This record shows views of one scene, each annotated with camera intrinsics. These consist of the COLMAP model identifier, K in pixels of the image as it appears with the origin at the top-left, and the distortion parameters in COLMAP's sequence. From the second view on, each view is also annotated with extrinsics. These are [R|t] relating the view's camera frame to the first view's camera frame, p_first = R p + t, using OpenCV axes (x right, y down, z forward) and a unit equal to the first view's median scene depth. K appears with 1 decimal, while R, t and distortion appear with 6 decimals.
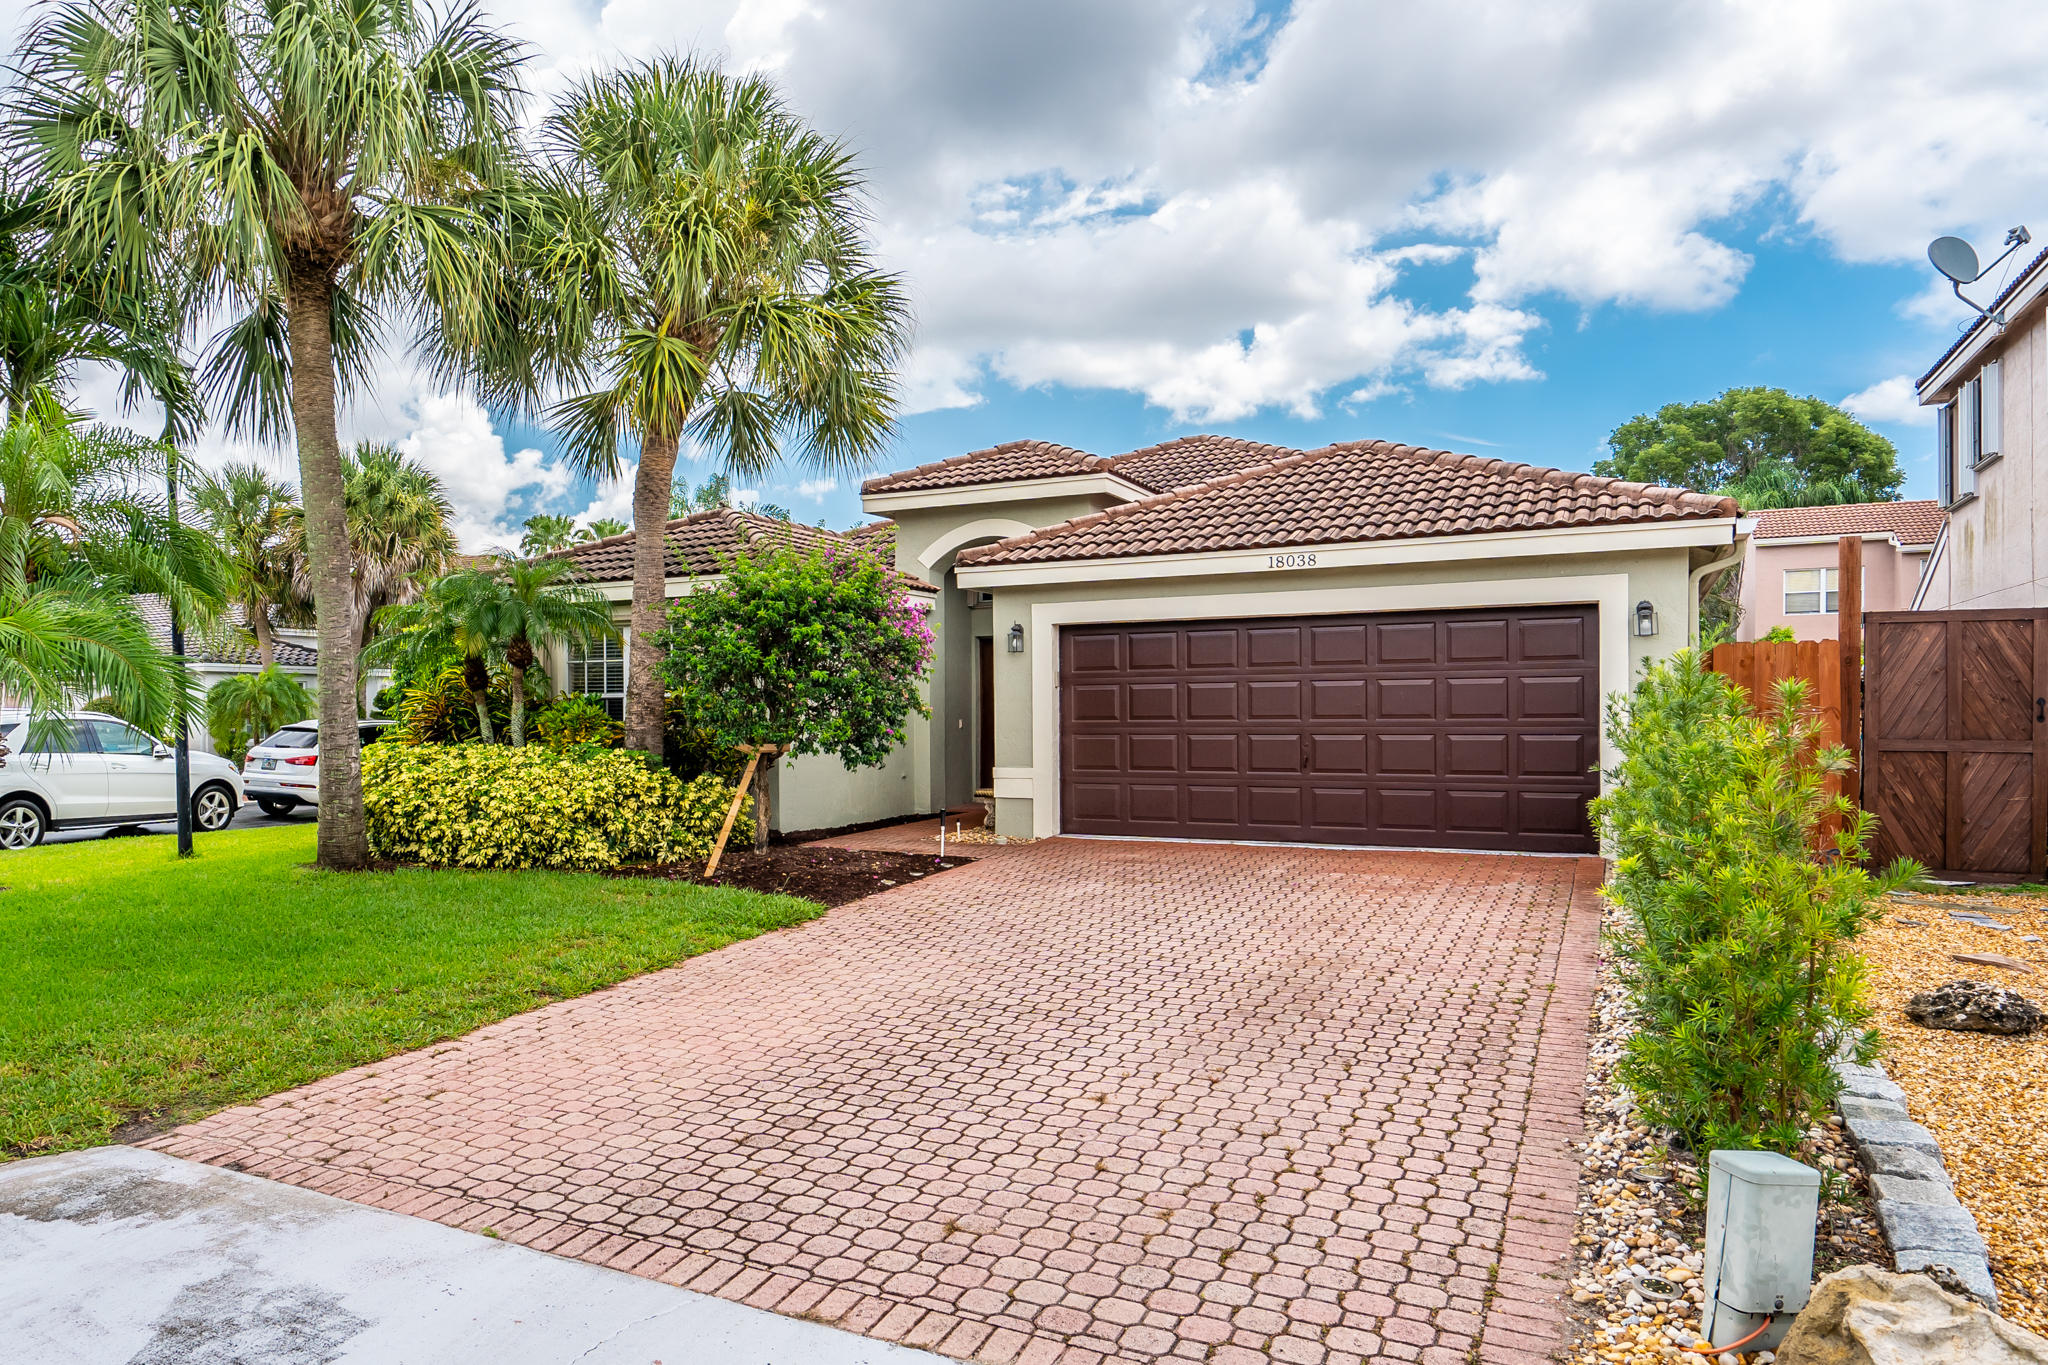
lens RADIAL K [[1566.6, 0, 1024.8], [0, 1566.6, 767.7], [0, 0, 1]] dist [-0.005495, 0.000688]
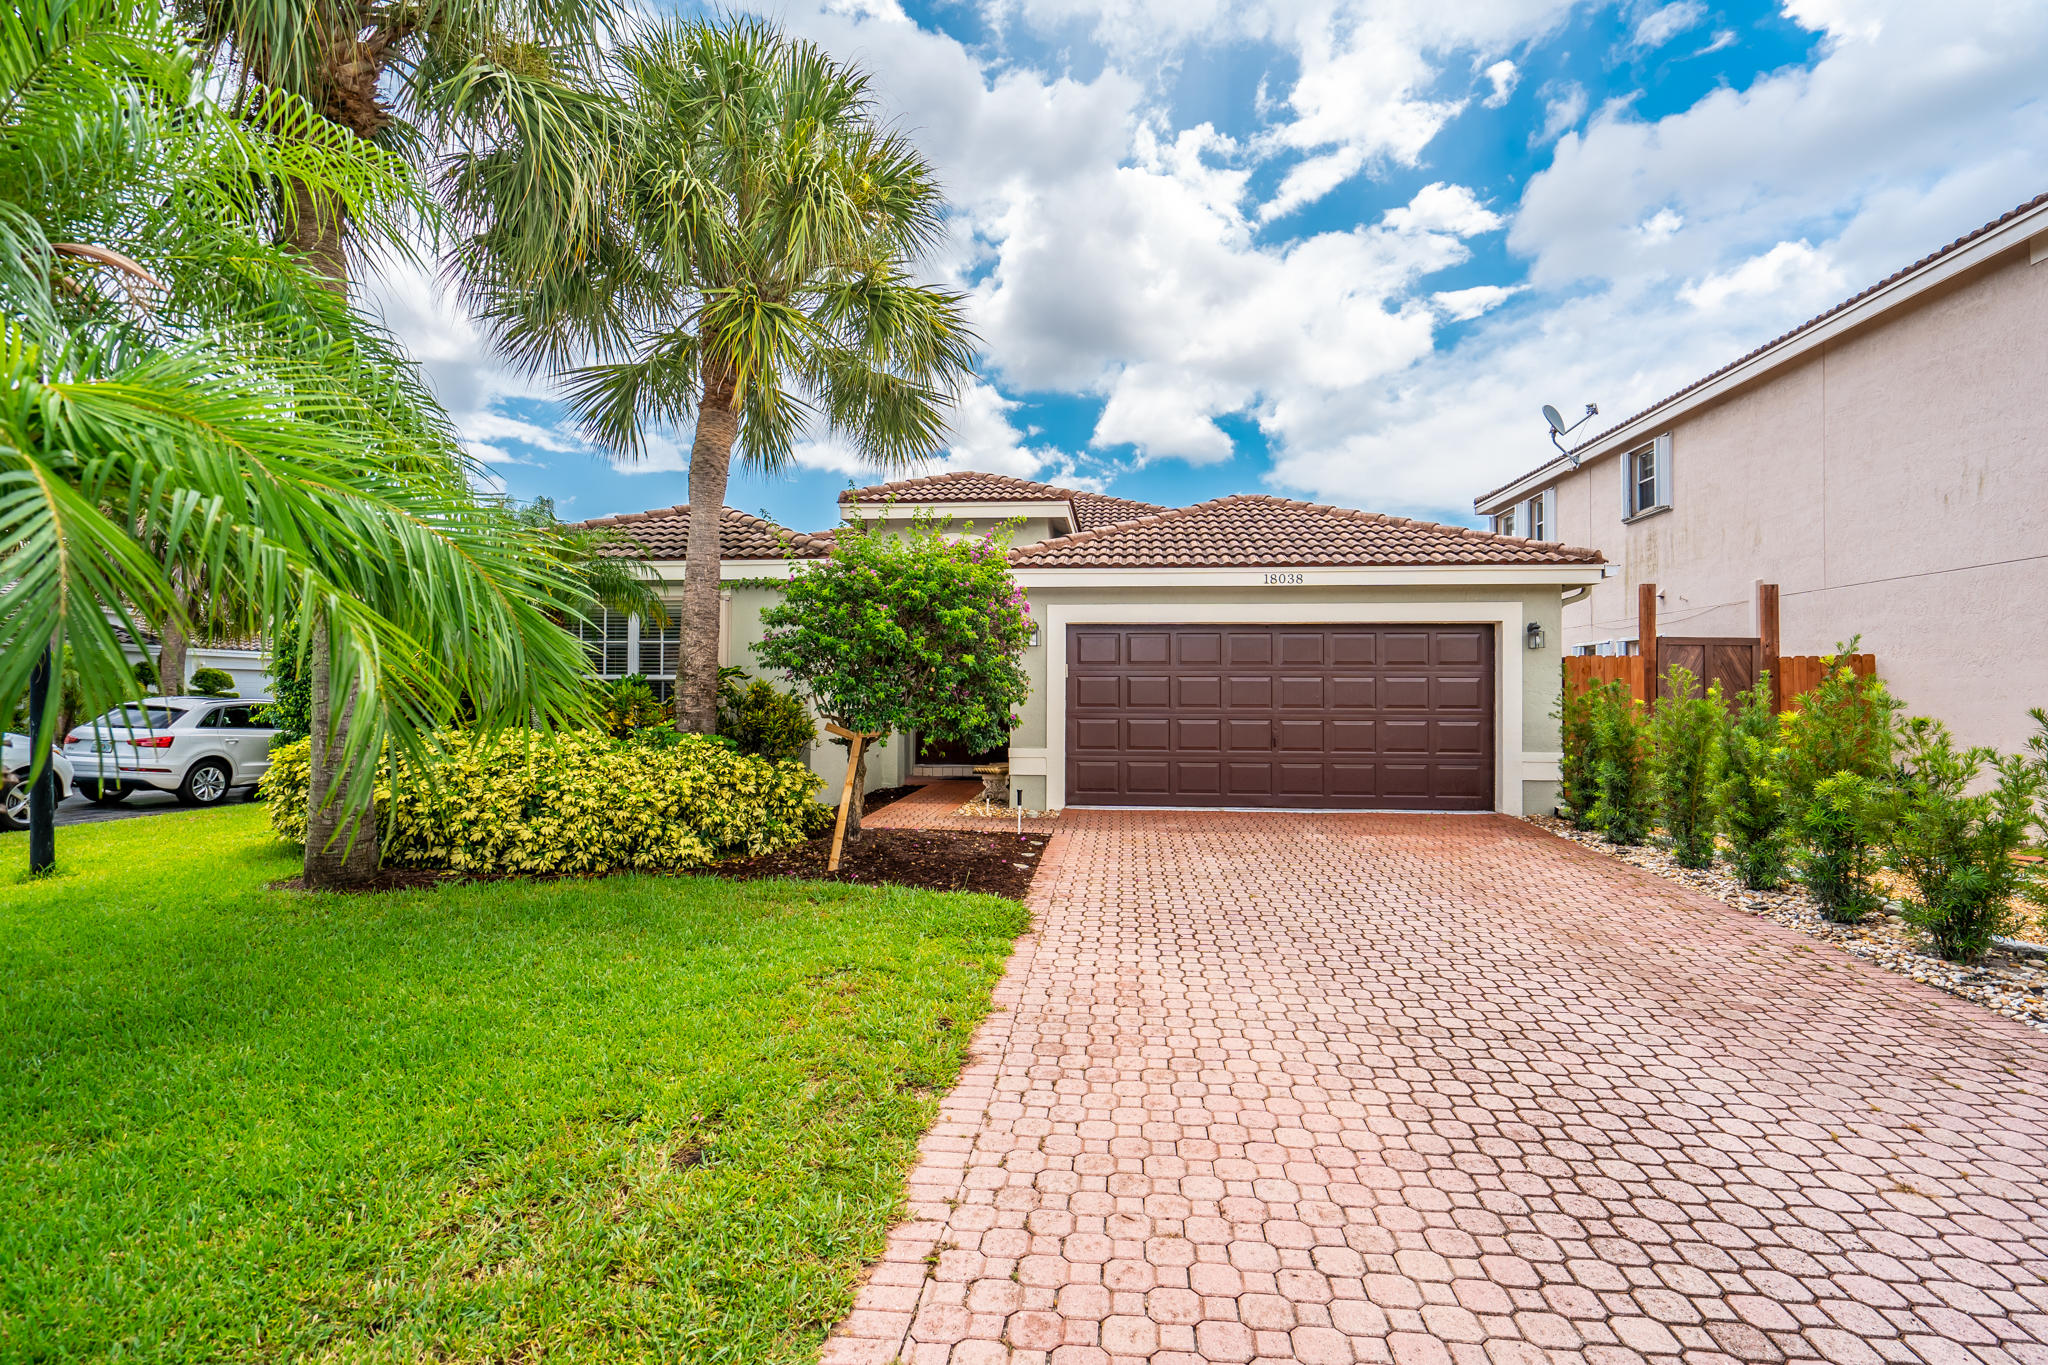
lens RADIAL K [[939.9, 0, 1020.4], [0, 939.9, 696.2], [0, 0, 1]] dist [-0.007817, 0.005369]
pose [[0.910985, 0.013236, 0.412227, -0.321427], [0.003030, 0.999243, -0.038781, -0.012244], [-0.412428, 0.036578, 0.910256, 0.421542]]
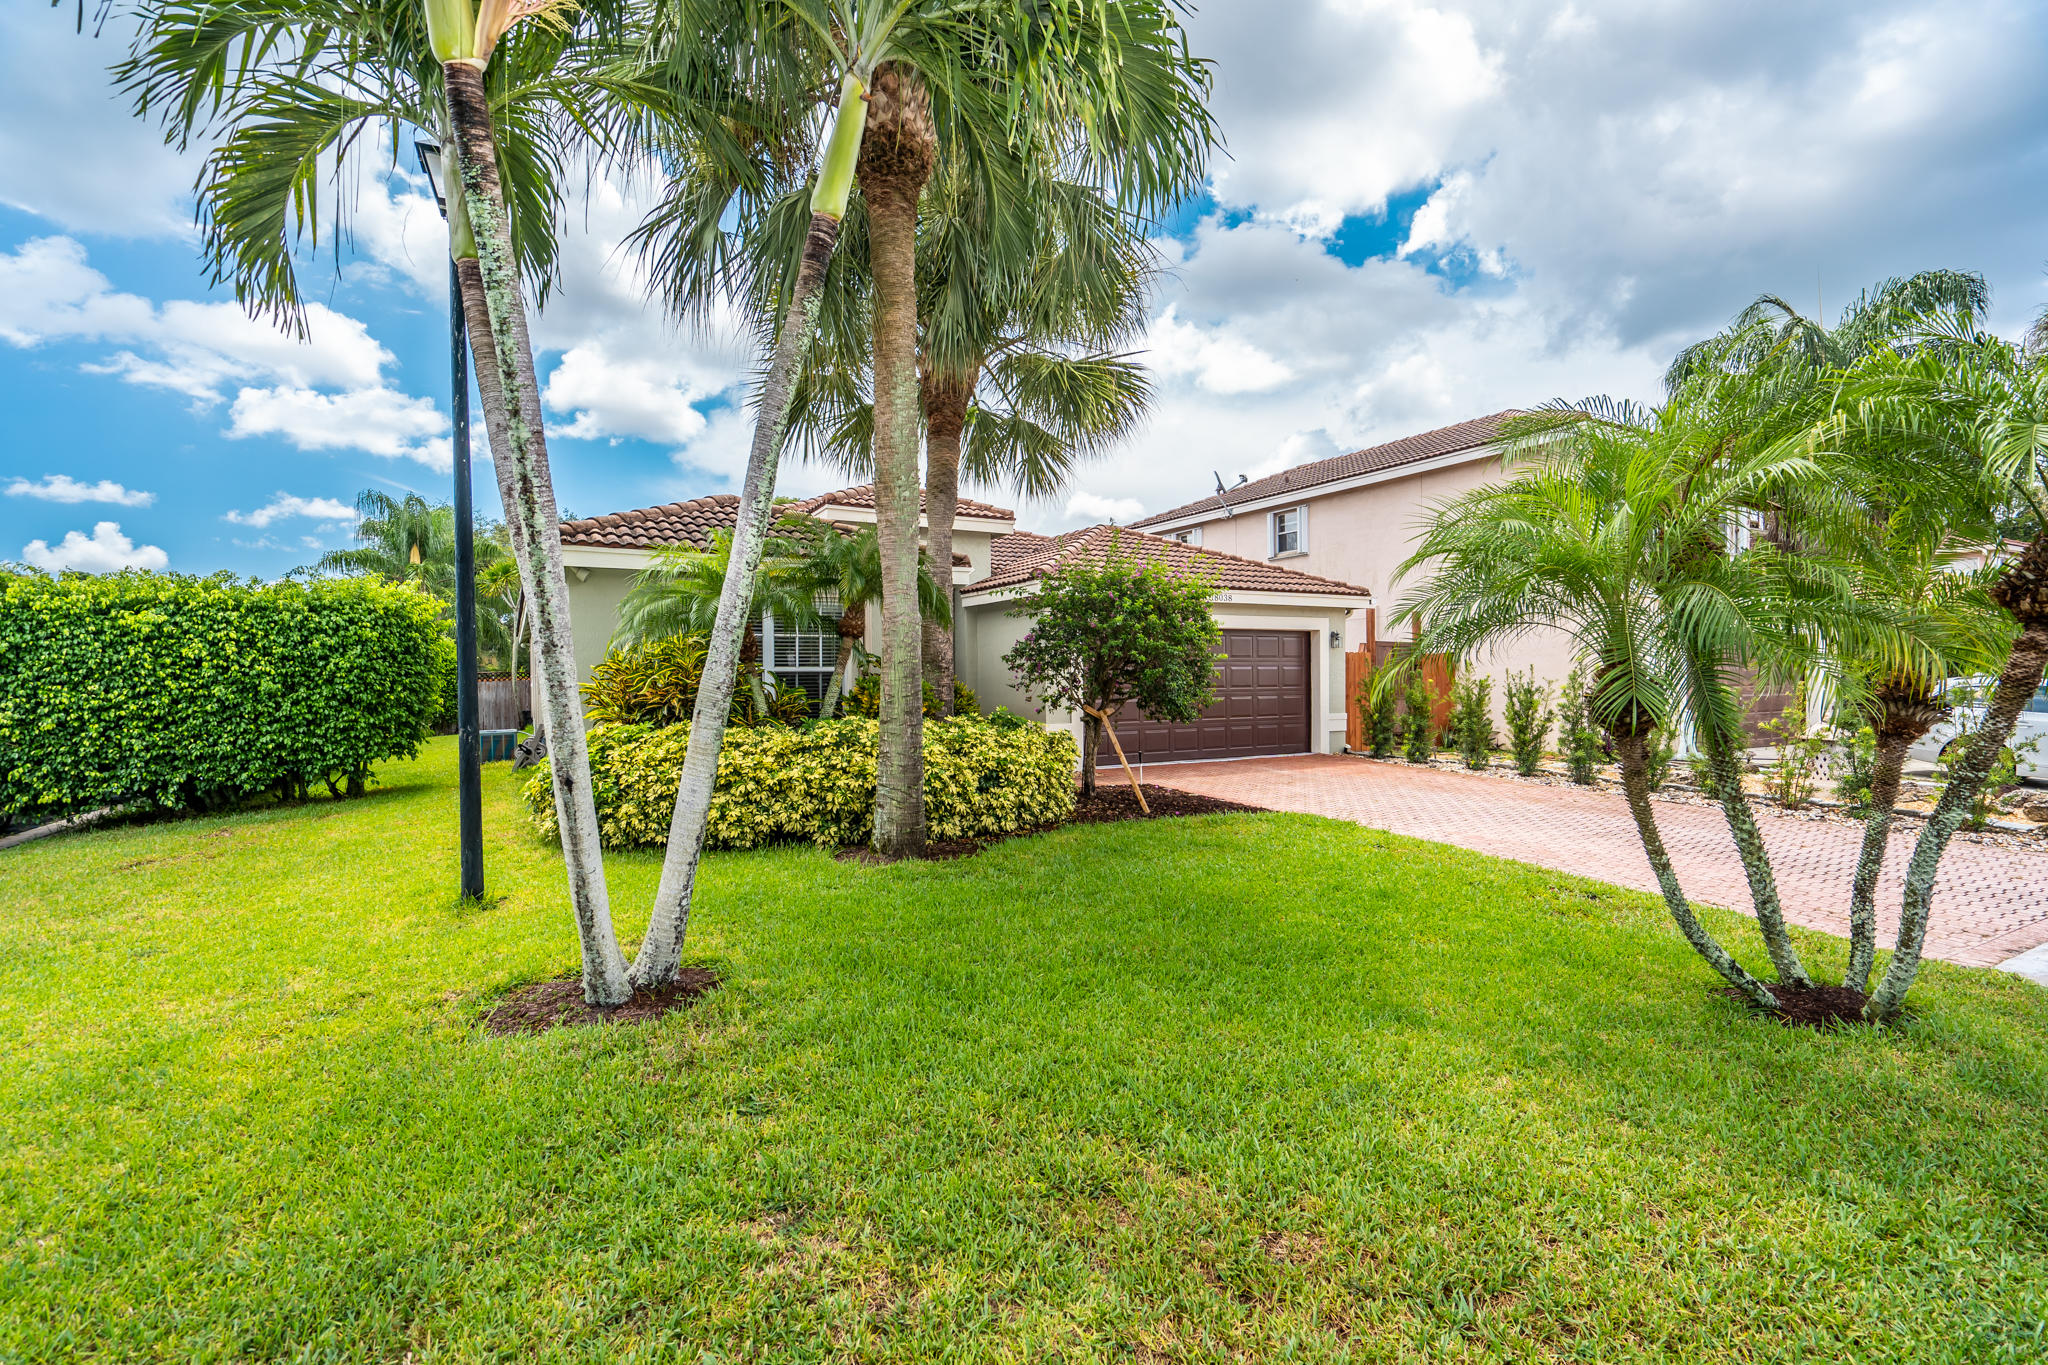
lens RADIAL K [[929.2, 0, 1021.5], [0, 929.2, 703.9], [0, 0, 1]] dist [-0.007084, 0.000357]
pose [[0.519411, -0.018486, 0.854325, -0.857204], [0.037784, 0.999285, -0.001349, -0.020468], [-0.853689, 0.032981, 0.519738, 0.667633]]
